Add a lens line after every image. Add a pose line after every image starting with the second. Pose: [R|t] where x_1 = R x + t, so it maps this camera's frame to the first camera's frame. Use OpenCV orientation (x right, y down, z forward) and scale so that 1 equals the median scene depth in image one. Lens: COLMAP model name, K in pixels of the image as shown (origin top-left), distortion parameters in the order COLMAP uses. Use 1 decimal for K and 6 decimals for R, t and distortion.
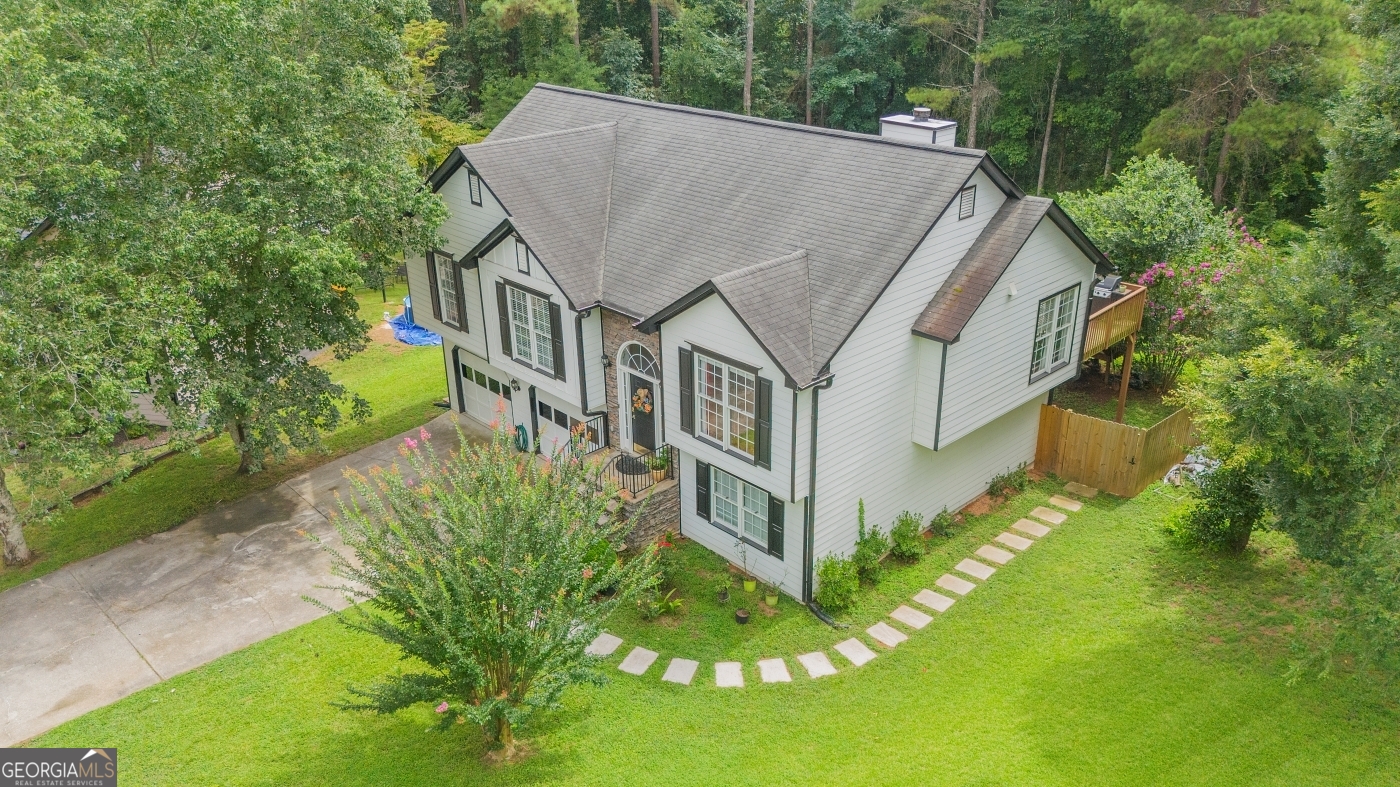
lens RADIAL K [[1043.7, 0, 700.5], [0, 1043.7, 391.3], [0, 0, 1]] dist [0.068575, -0.068860]
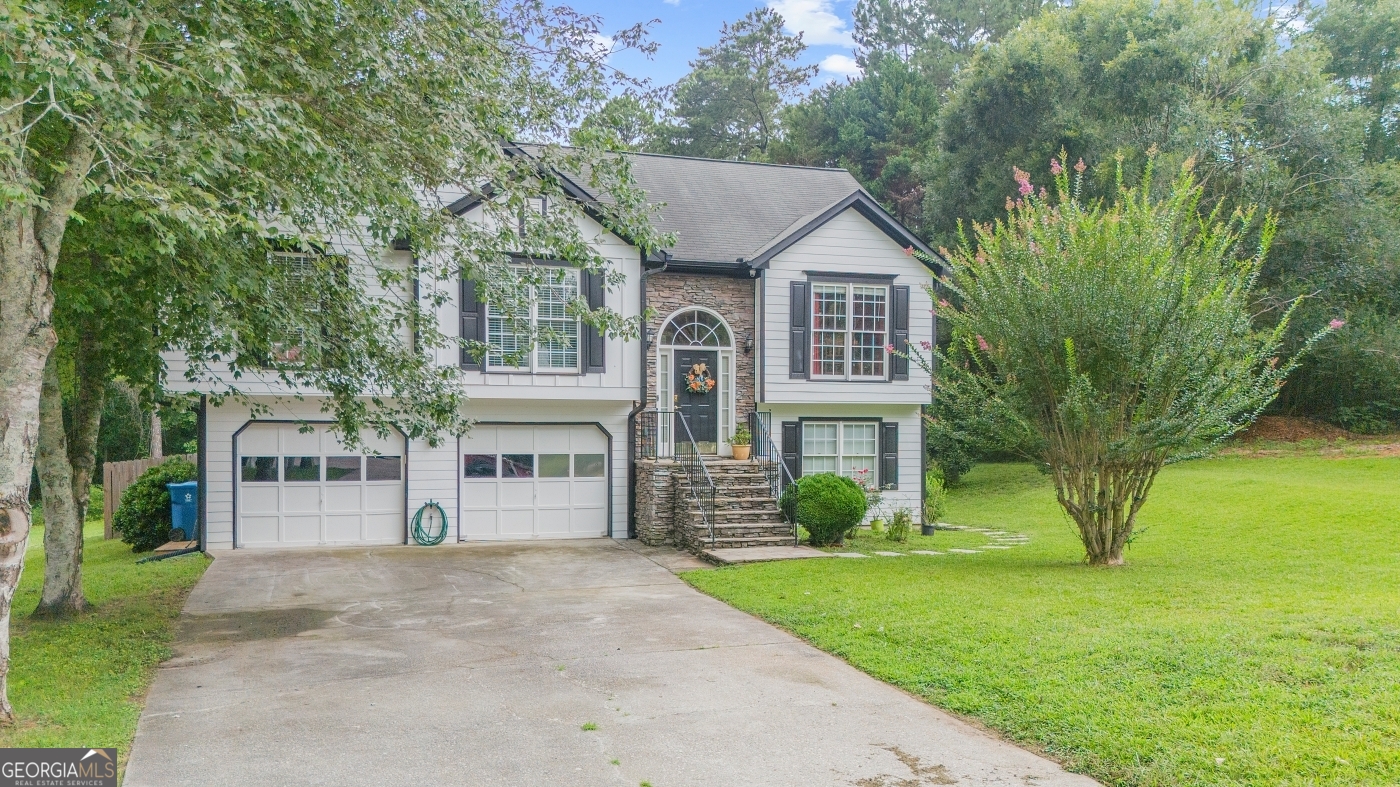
lens RADIAL K [[1043.7, 0, 695.8], [0, 1043.7, 438.2], [0, 0, 1]] dist [0.068575, -0.068860]
pose [[0.431927, 0.014278, 0.901796, -0.886089], [0.354920, 0.916510, -0.184505, 0.226035], [-0.829139, 0.399758, 0.390797, 0.722969]]
